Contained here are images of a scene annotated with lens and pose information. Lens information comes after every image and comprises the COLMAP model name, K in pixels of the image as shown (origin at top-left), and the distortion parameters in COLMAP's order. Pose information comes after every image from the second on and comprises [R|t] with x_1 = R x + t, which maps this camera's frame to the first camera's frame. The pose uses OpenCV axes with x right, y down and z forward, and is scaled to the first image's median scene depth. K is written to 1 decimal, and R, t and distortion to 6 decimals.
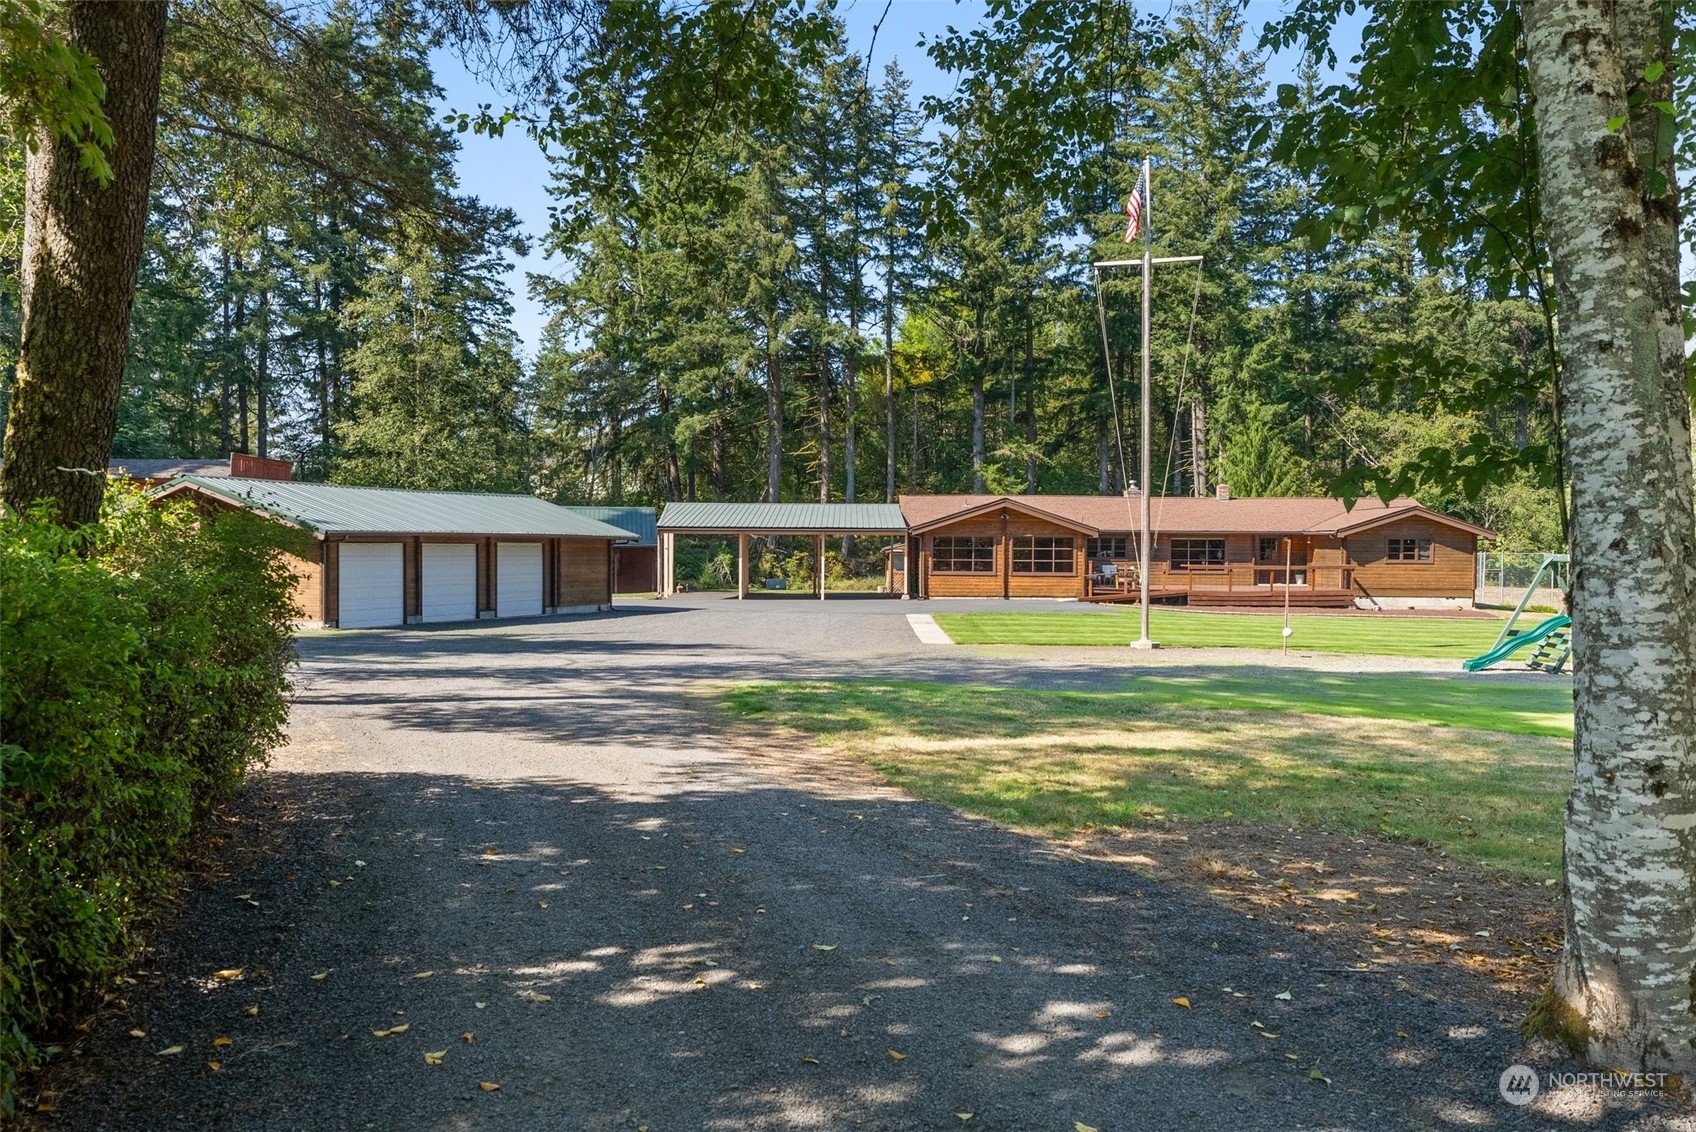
lens RADIAL K [[1505.4, 0, 848.0], [0, 1505.4, 566.0], [0, 0, 1]] dist [0.044733, -0.001293]
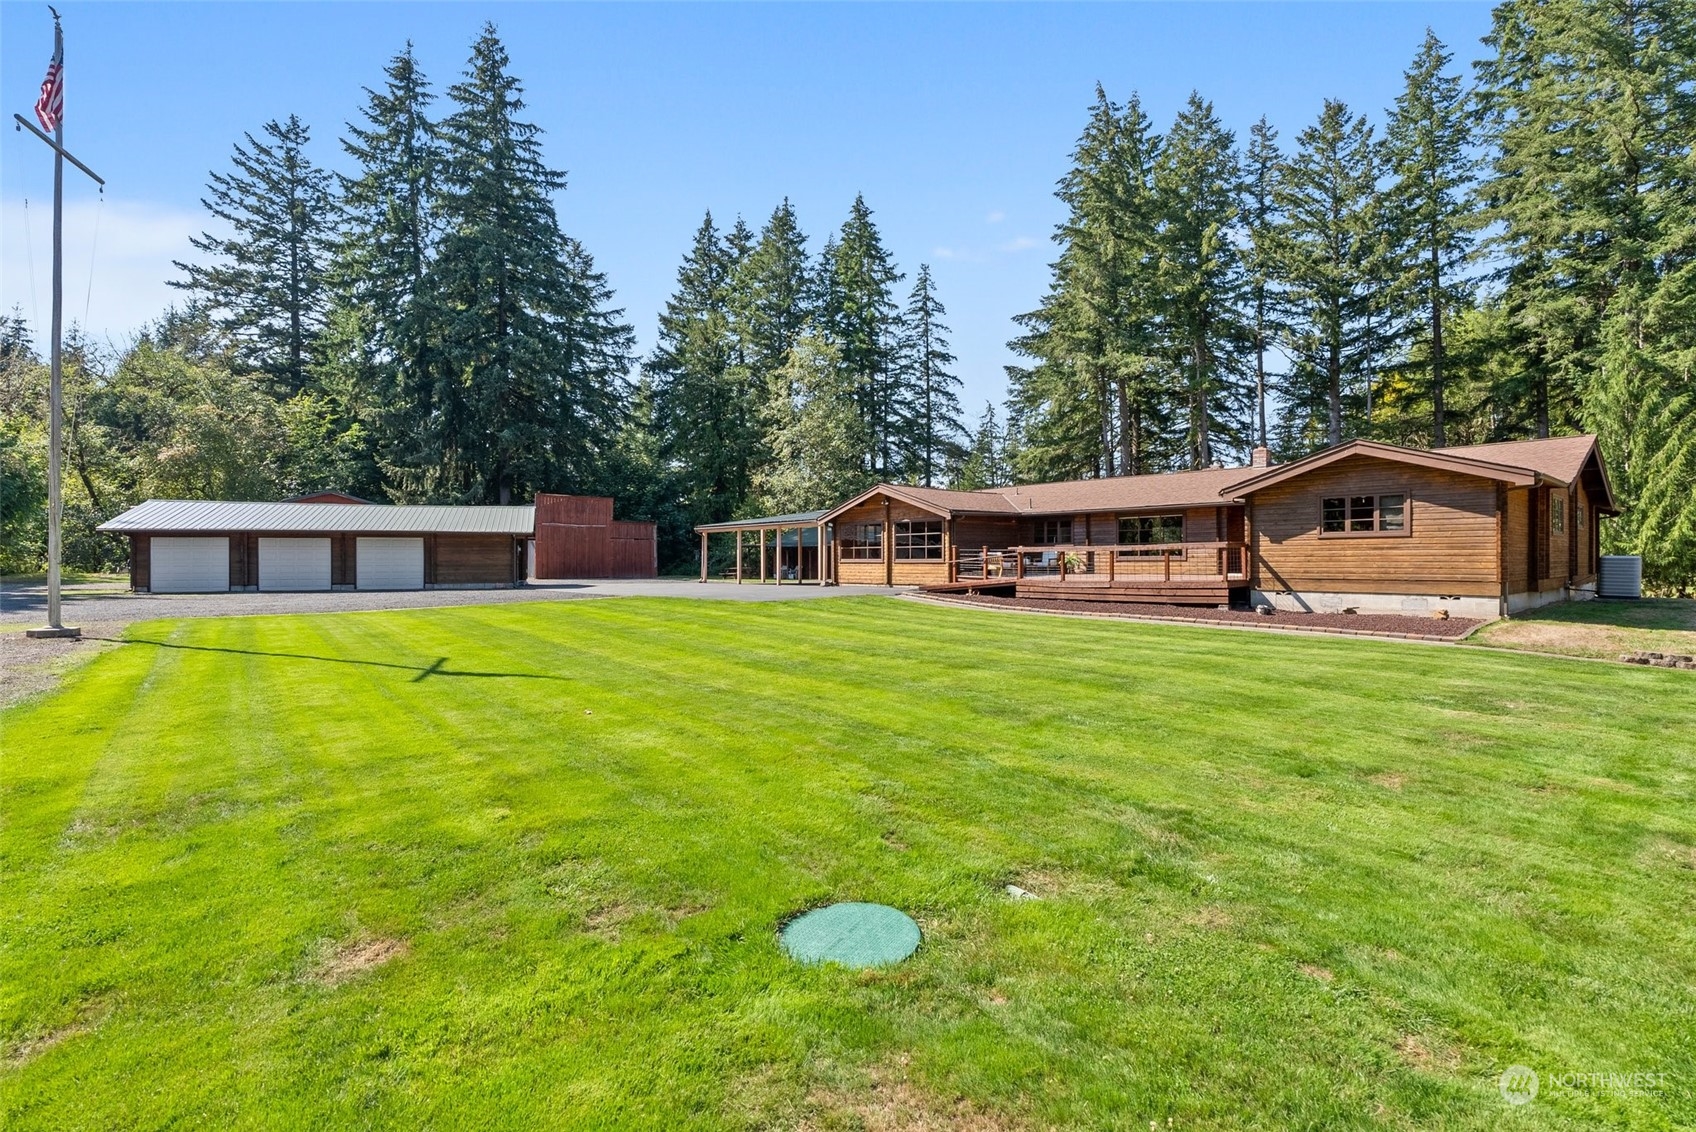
lens RADIAL K [[790.2, 0, 844.8], [0, 790.2, 561.2], [0, 0, 1]] dist [-0.000943, 0.001071]
pose [[0.650825, -0.009203, -0.759172, 0.472909], [-0.001549, 0.999908, -0.013449, 0.012244], [0.759226, 0.009929, 0.650751, 0.642294]]
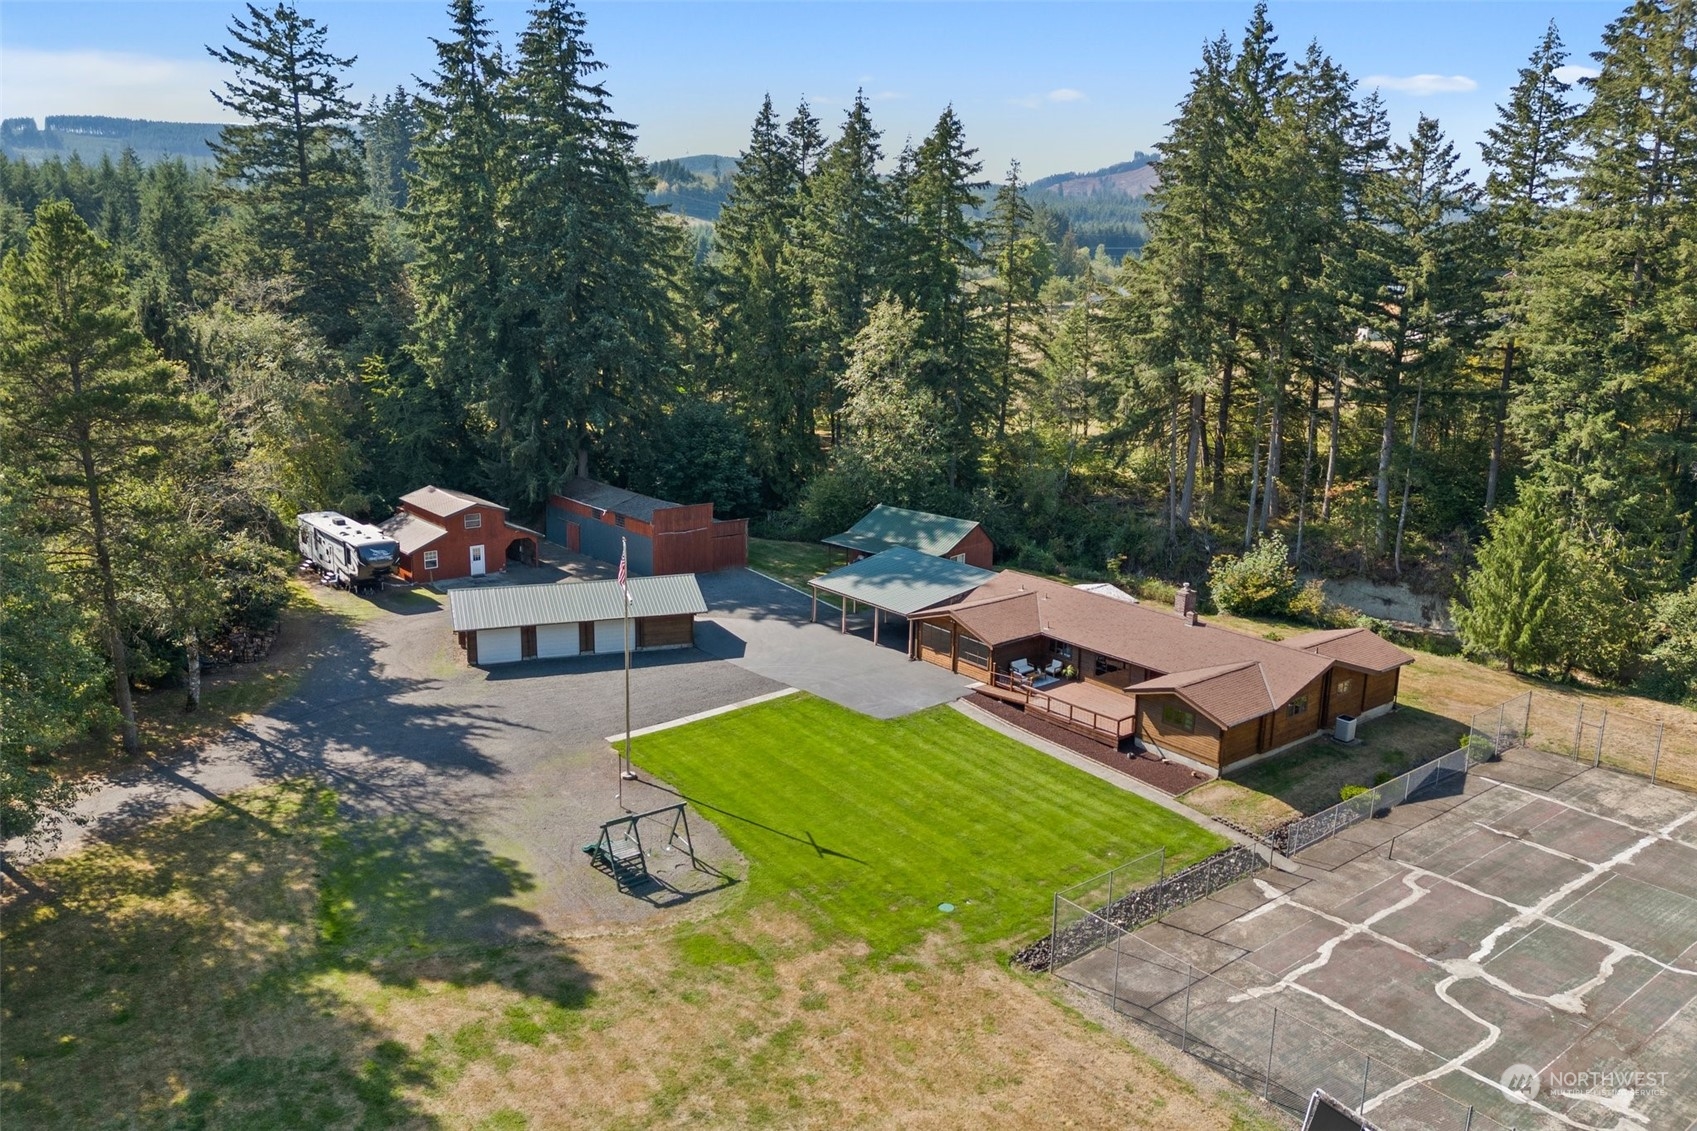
lens RADIAL K [[1327.0, 0, 848.5], [0, 1327.0, 565.5], [0, 0, 1]] dist [0.035991, -0.000025]
pose [[0.626614, 0.194832, -0.754583, 0.998766], [-0.023866, 0.972589, 0.231302, -0.377156], [0.778964, -0.126928, 0.614088, 0.132972]]
